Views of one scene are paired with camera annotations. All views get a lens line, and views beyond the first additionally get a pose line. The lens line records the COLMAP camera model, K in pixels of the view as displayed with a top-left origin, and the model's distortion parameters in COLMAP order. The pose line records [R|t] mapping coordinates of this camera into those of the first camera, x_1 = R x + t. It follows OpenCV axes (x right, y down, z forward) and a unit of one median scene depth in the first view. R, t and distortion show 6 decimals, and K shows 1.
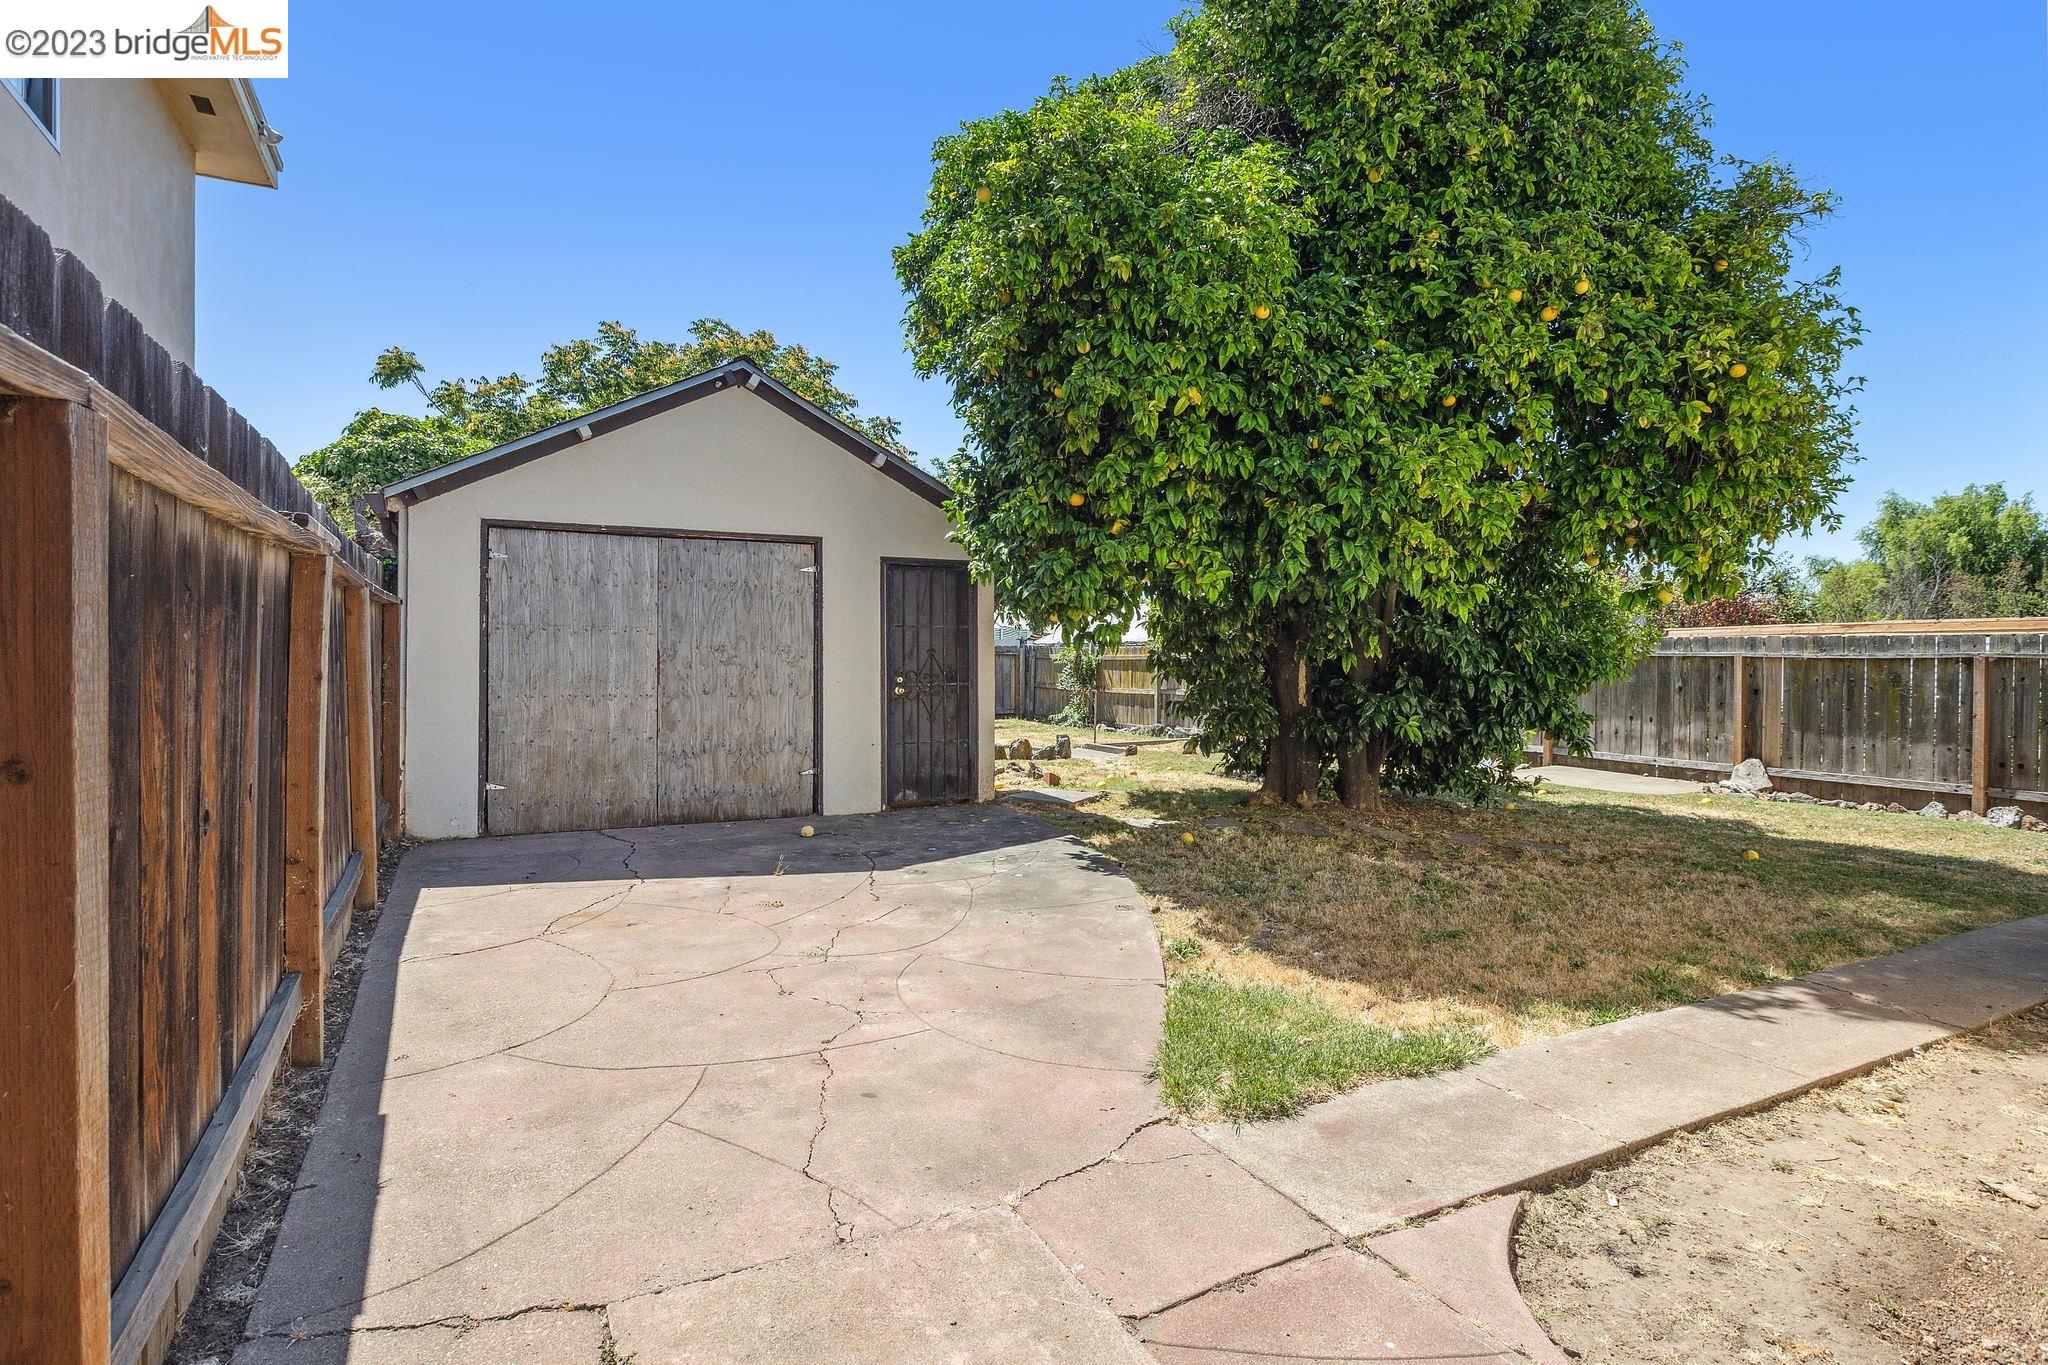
lens RADIAL K [[985.7, 0, 1026.2], [0, 985.7, 664.9], [0, 0, 1]] dist [-0.050022, 0.015802]
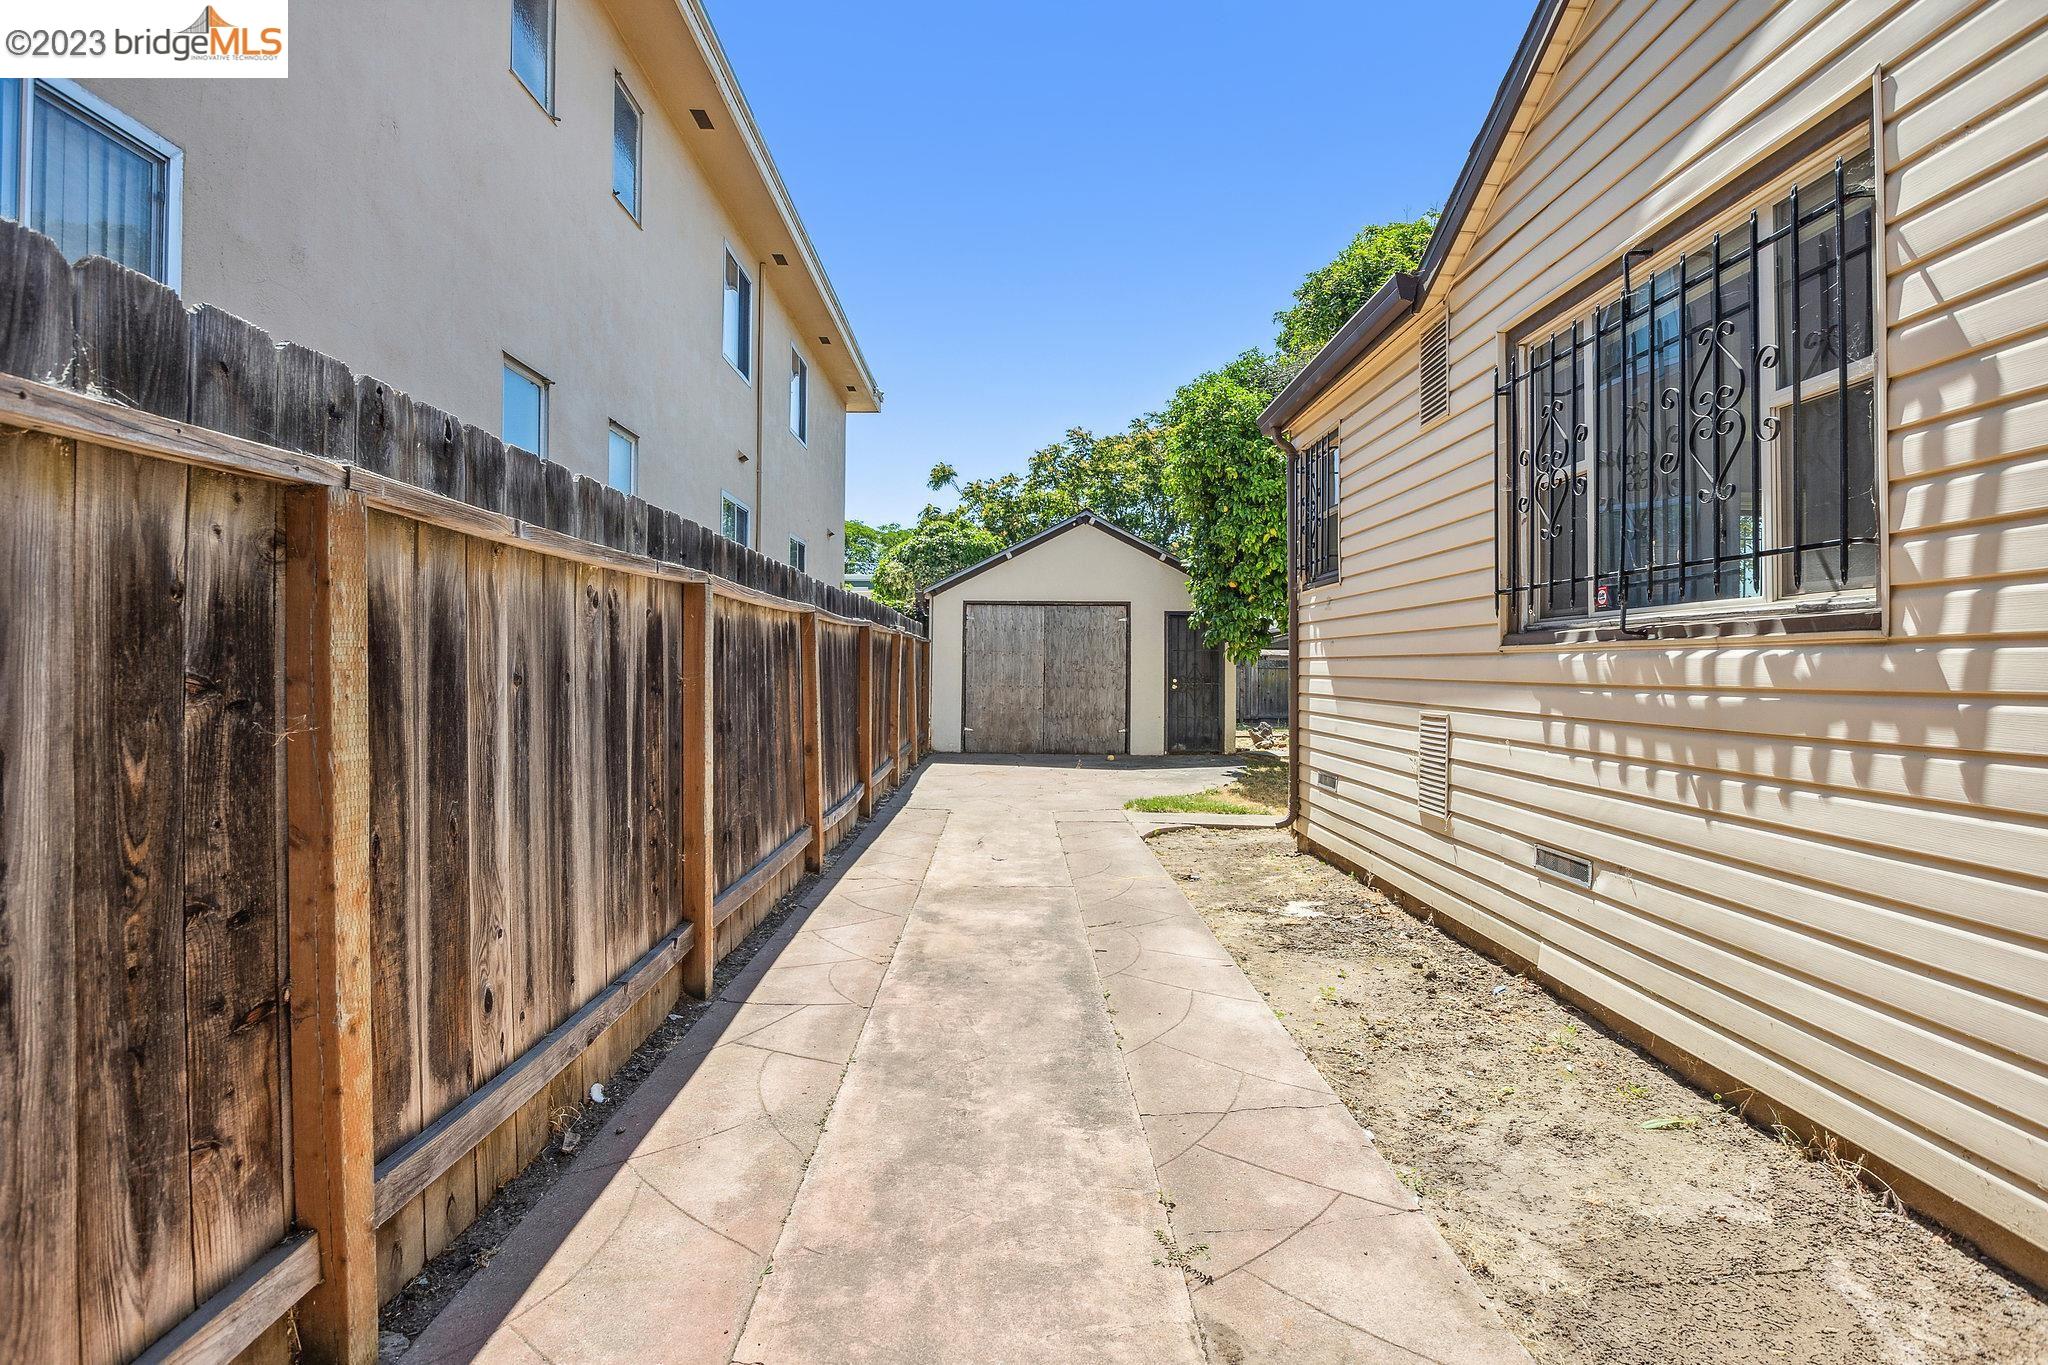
lens RADIAL K [[985.7, 0, 1026.2], [0, 985.7, 664.9], [0, 0, 1]] dist [-0.050022, 0.015802]
pose [[0.876713, 0.004414, -0.480993, 0.523542], [-0.011573, 0.999862, -0.011920, 0.011465], [0.480874, 0.016017, 0.876643, -0.719861]]
